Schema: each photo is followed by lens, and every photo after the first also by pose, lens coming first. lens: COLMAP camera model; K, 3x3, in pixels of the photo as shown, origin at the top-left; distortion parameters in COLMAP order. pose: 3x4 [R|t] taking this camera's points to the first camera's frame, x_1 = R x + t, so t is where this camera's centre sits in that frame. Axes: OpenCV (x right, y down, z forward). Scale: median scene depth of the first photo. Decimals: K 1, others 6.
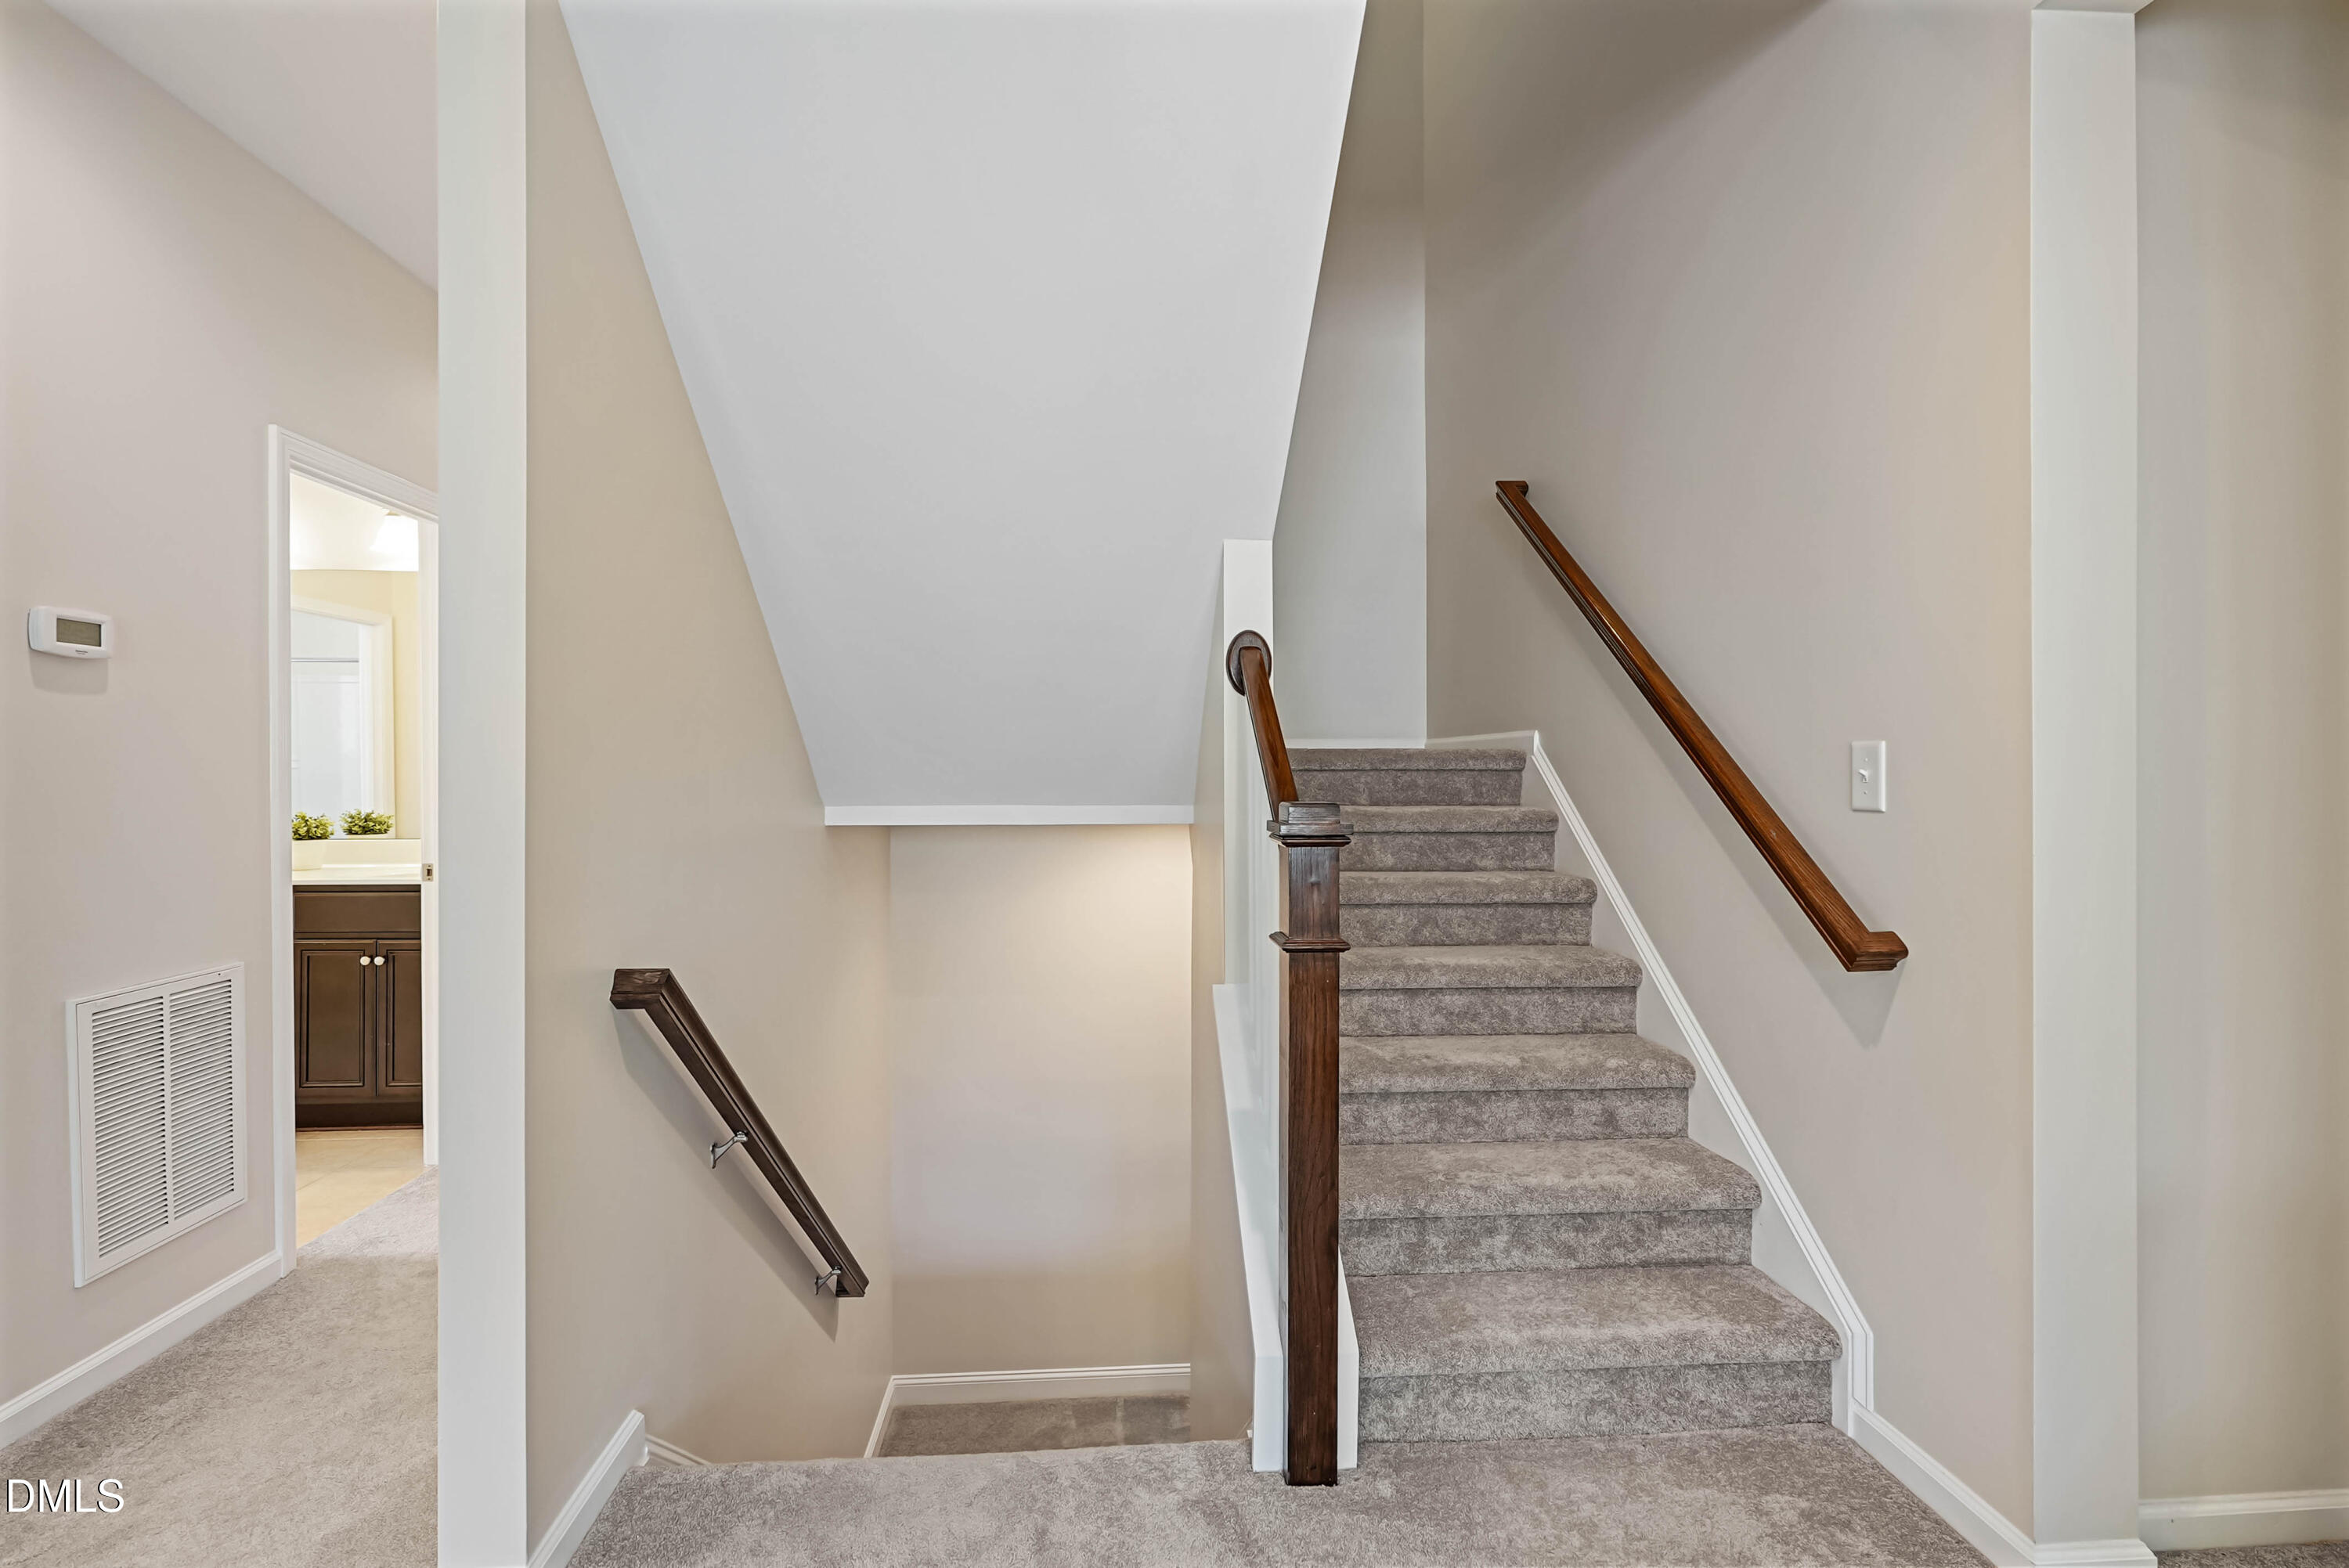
lens RADIAL K [[1065.7, 0, 1171.6], [0, 1065.7, 774.8], [0, 0, 1]] dist [-0.012087, 0.004531]
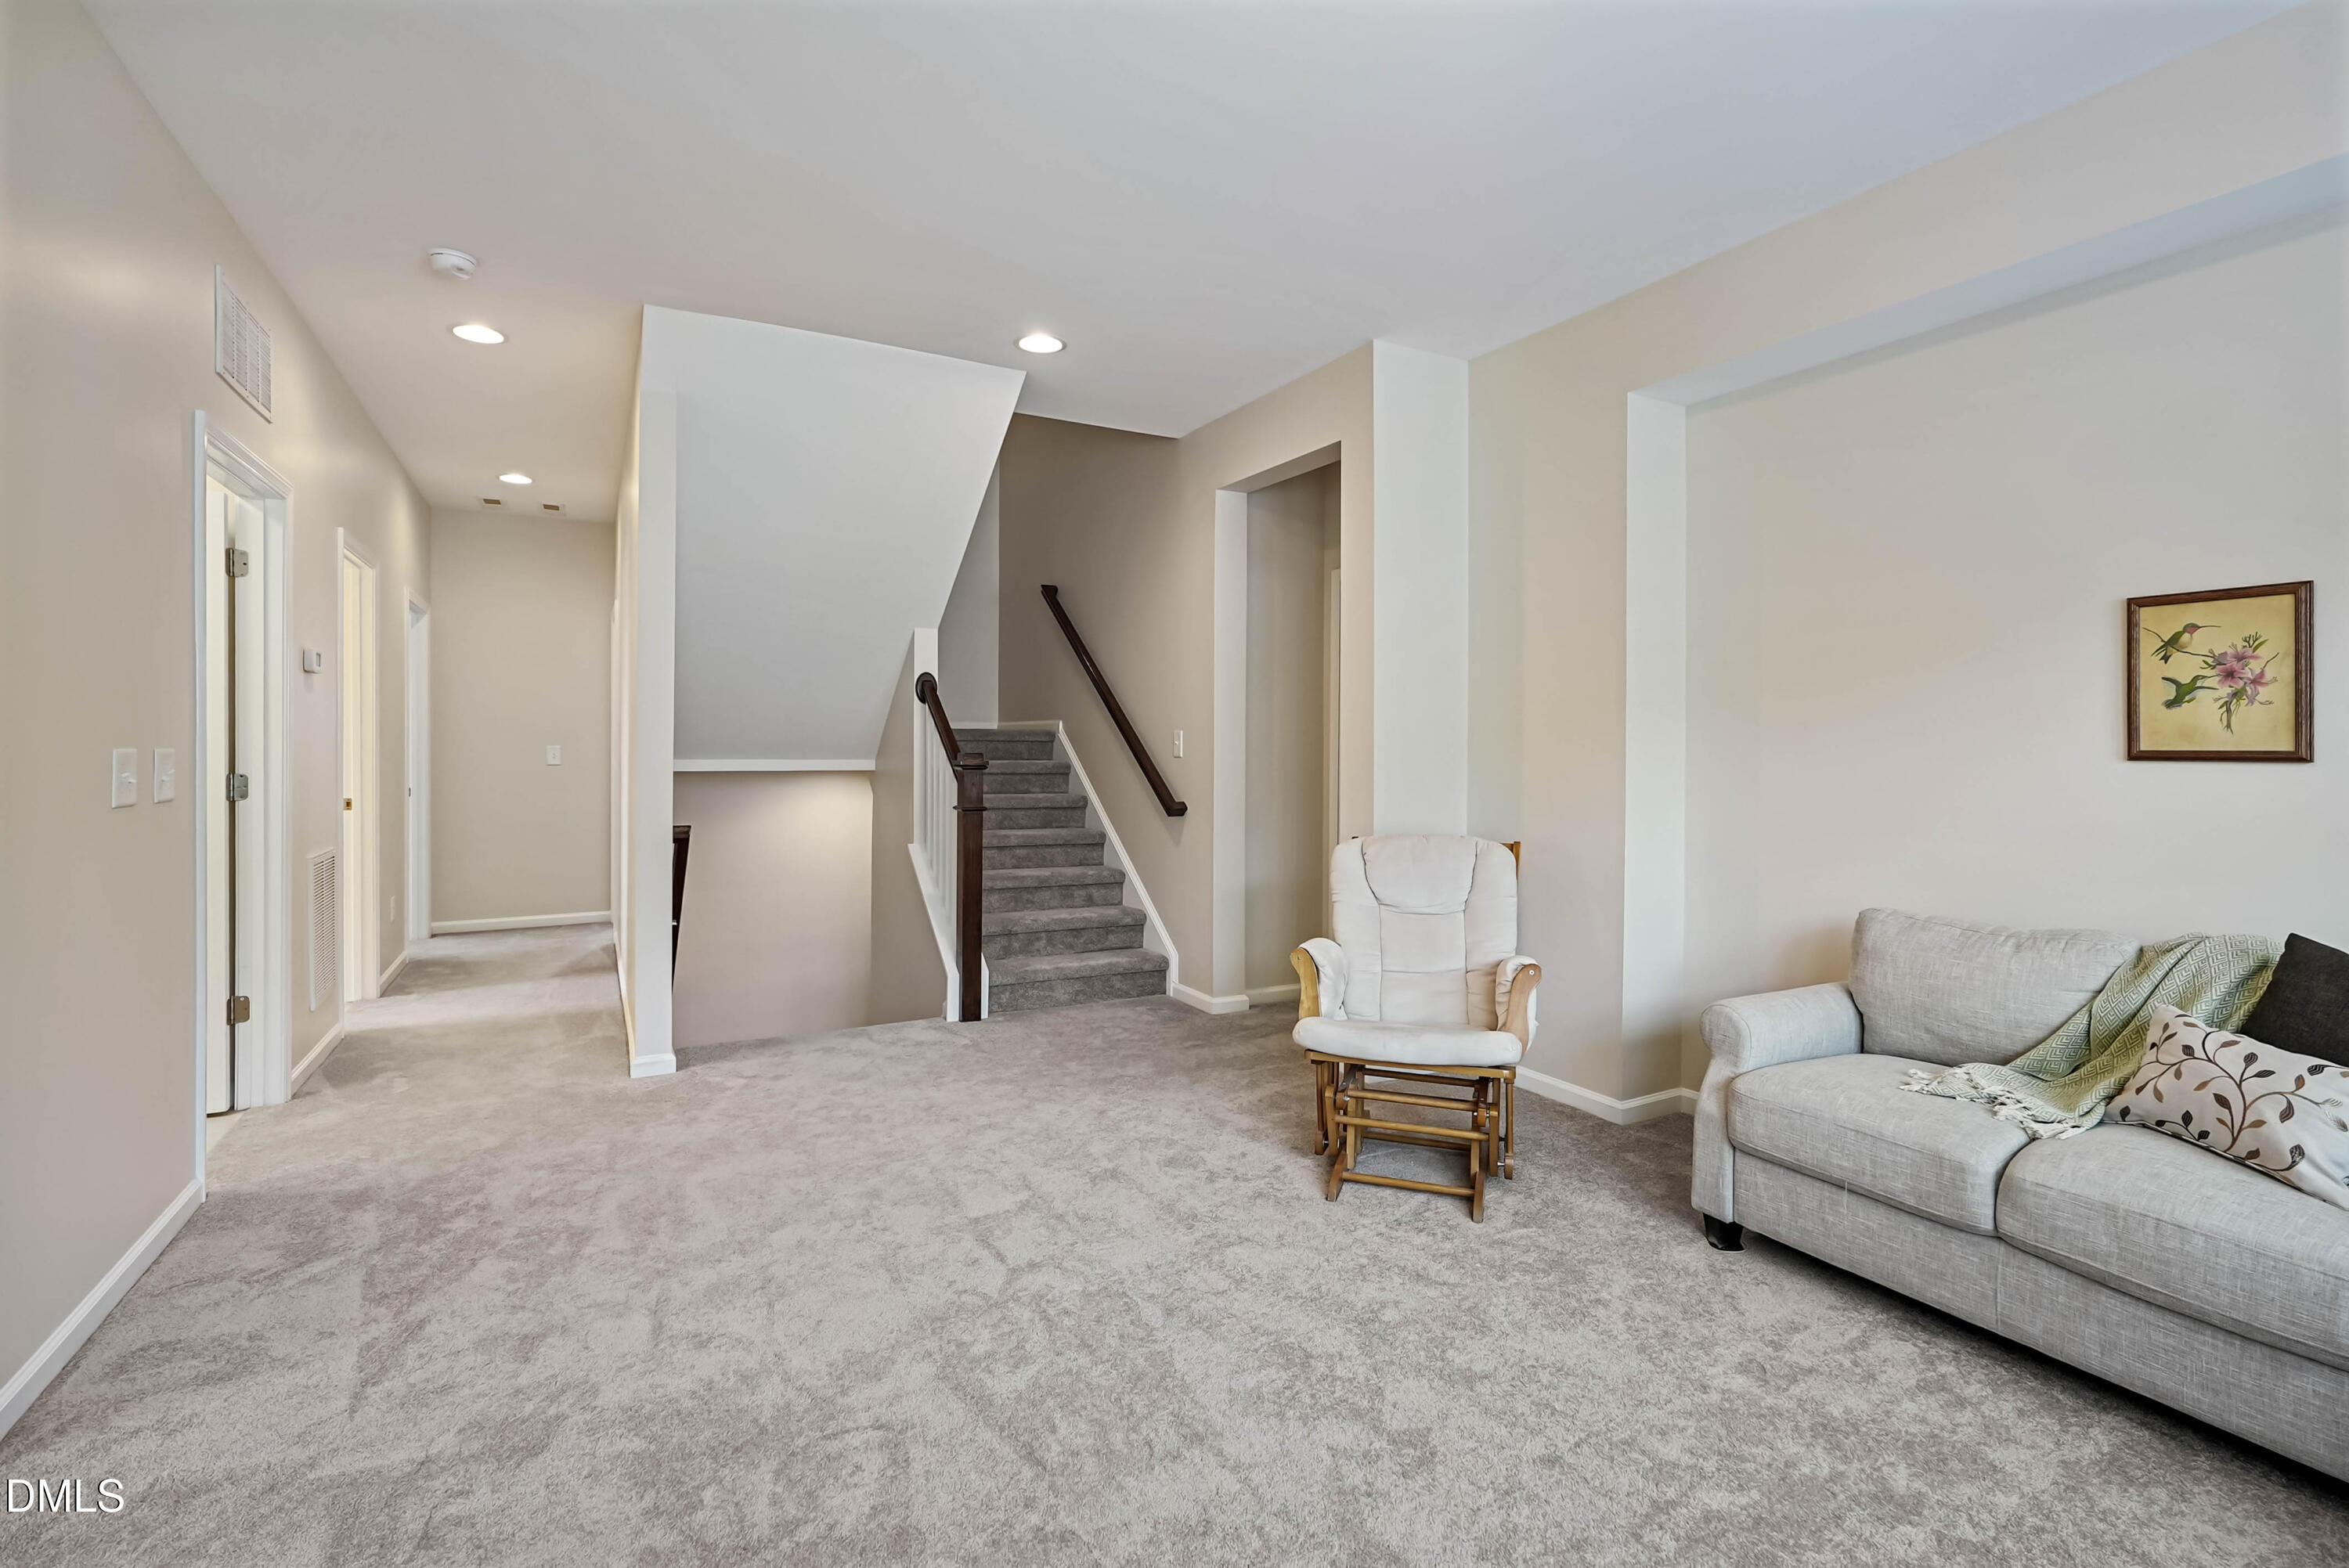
lens RADIAL K [[1065.7, 0, 1171.6], [0, 1065.7, 759.8], [0, 0, 1]] dist [-0.012087, 0.004531]
pose [[0.910731, 0.001905, 0.412995, -0.348807], [-0.006482, 0.999932, 0.009682, 0.011522], [-0.412949, -0.011494, 0.910682, -1.084662]]
